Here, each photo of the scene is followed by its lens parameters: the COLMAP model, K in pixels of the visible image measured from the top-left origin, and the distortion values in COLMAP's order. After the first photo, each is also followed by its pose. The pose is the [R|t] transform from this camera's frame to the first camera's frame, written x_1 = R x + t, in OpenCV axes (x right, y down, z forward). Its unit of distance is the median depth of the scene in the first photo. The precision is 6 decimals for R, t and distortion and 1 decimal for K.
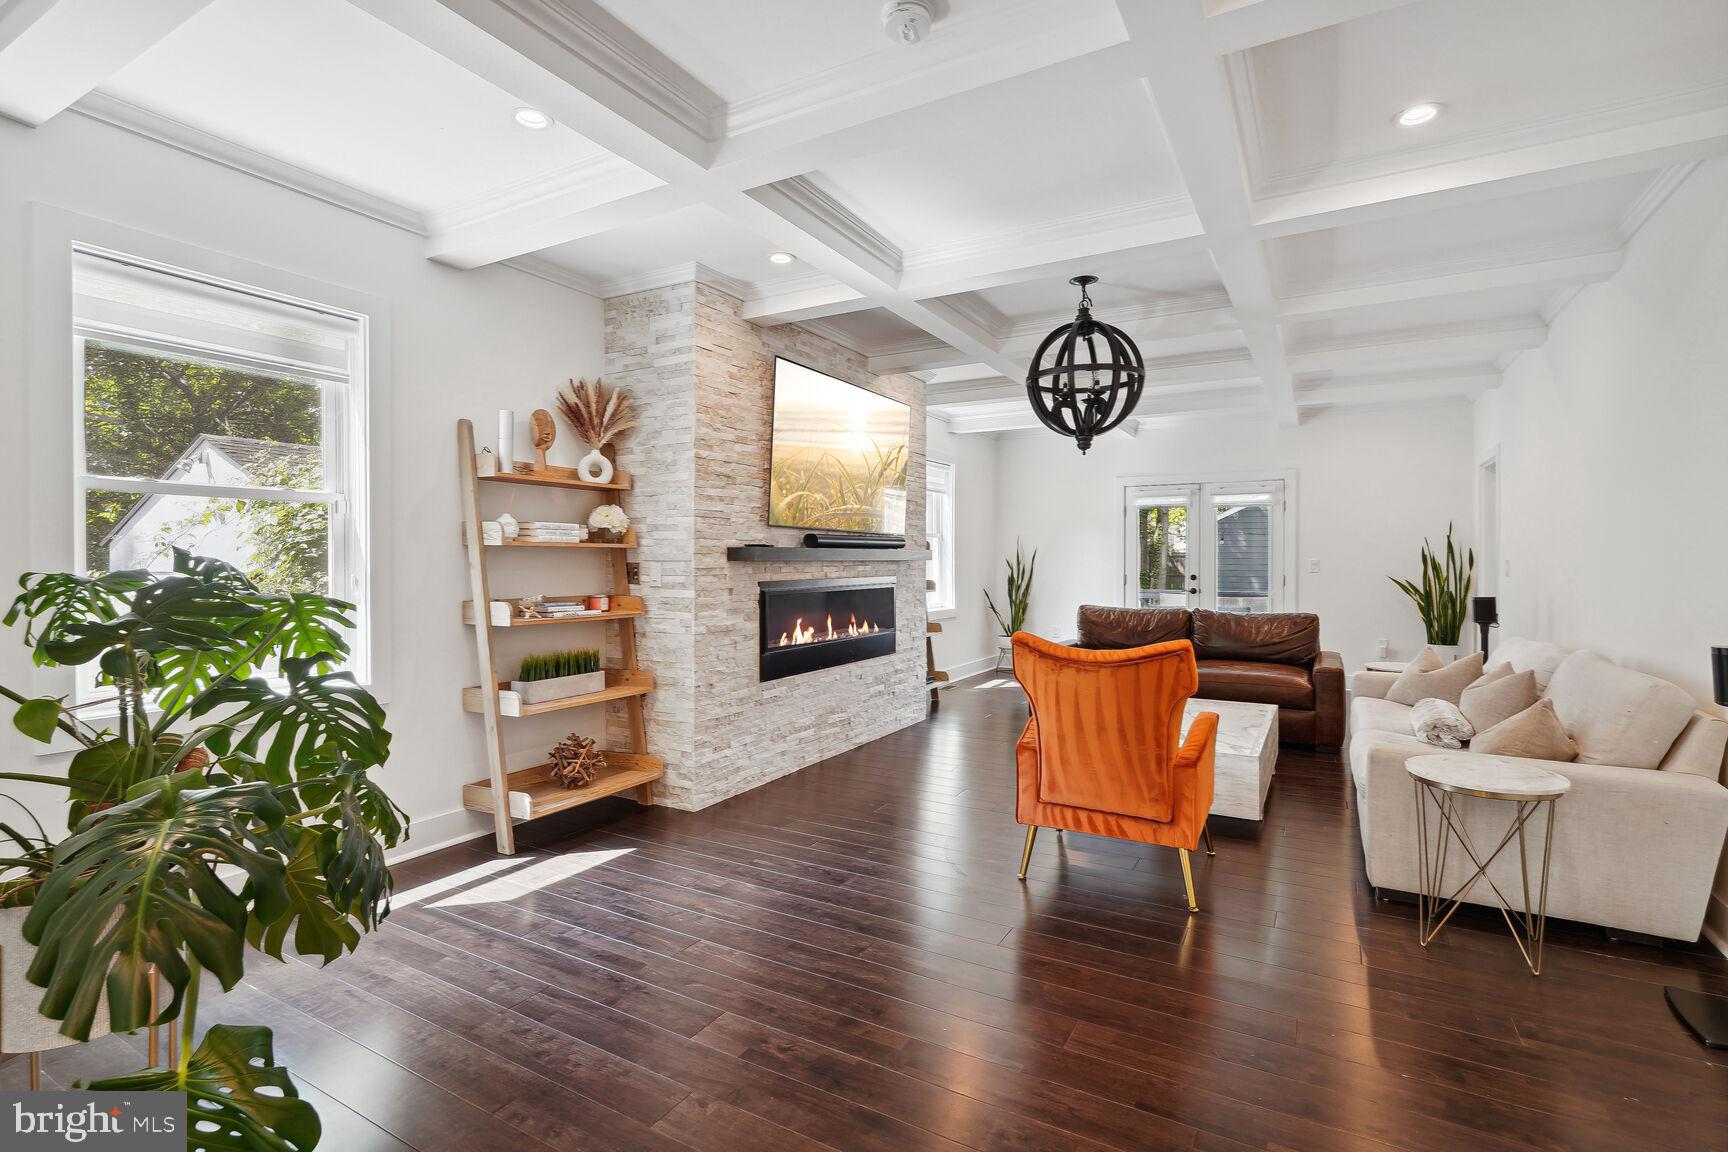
lens RADIAL K [[812.1, 0, 864.0], [0, 812.1, 576.0], [0, 0, 1]] dist [-0.001386, -0.000048]
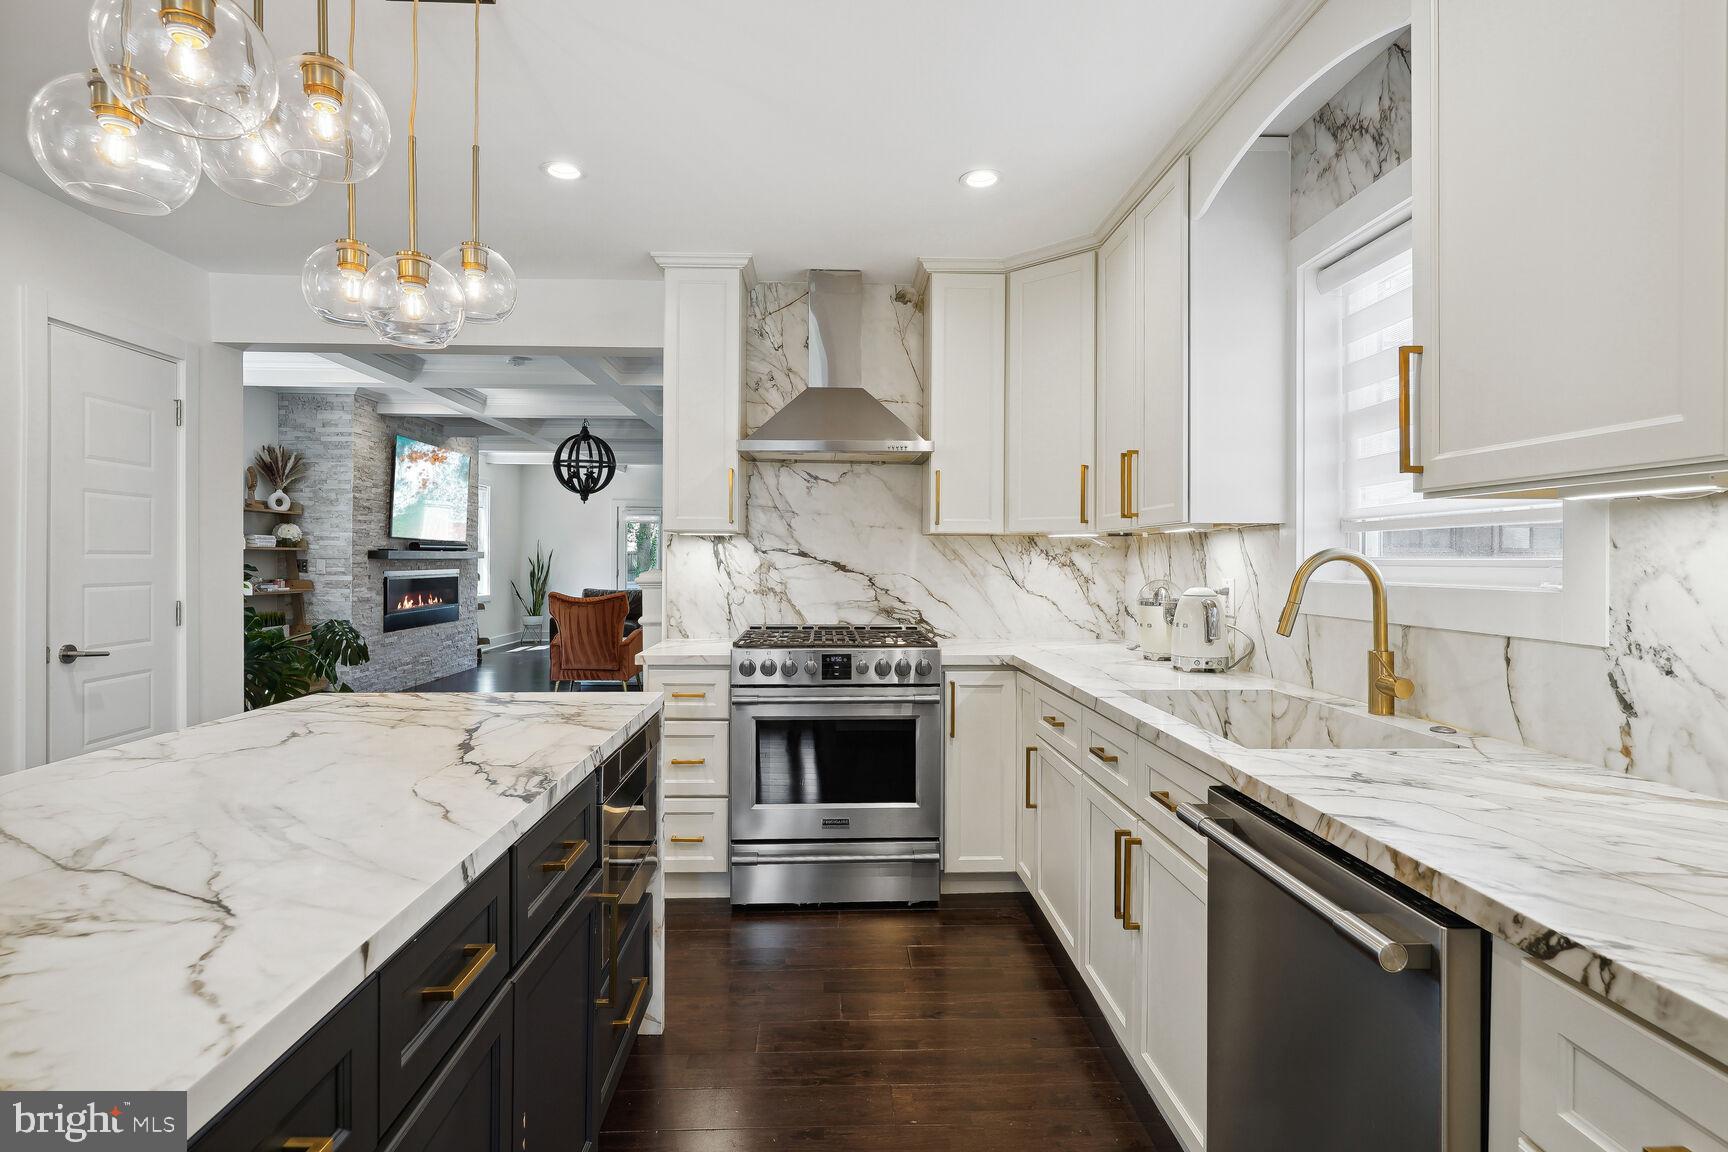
lens RADIAL K [[891.3, 0, 860.0], [0, 891.3, 552.3], [0, 0, 1]] dist [-0.002938, -0.000337]
pose [[0.851743, 0.009853, 0.523867, -0.269614], [0.003718, 0.999684, -0.024849, 0.017989], [-0.523946, 0.023113, 0.851438, -1.106973]]
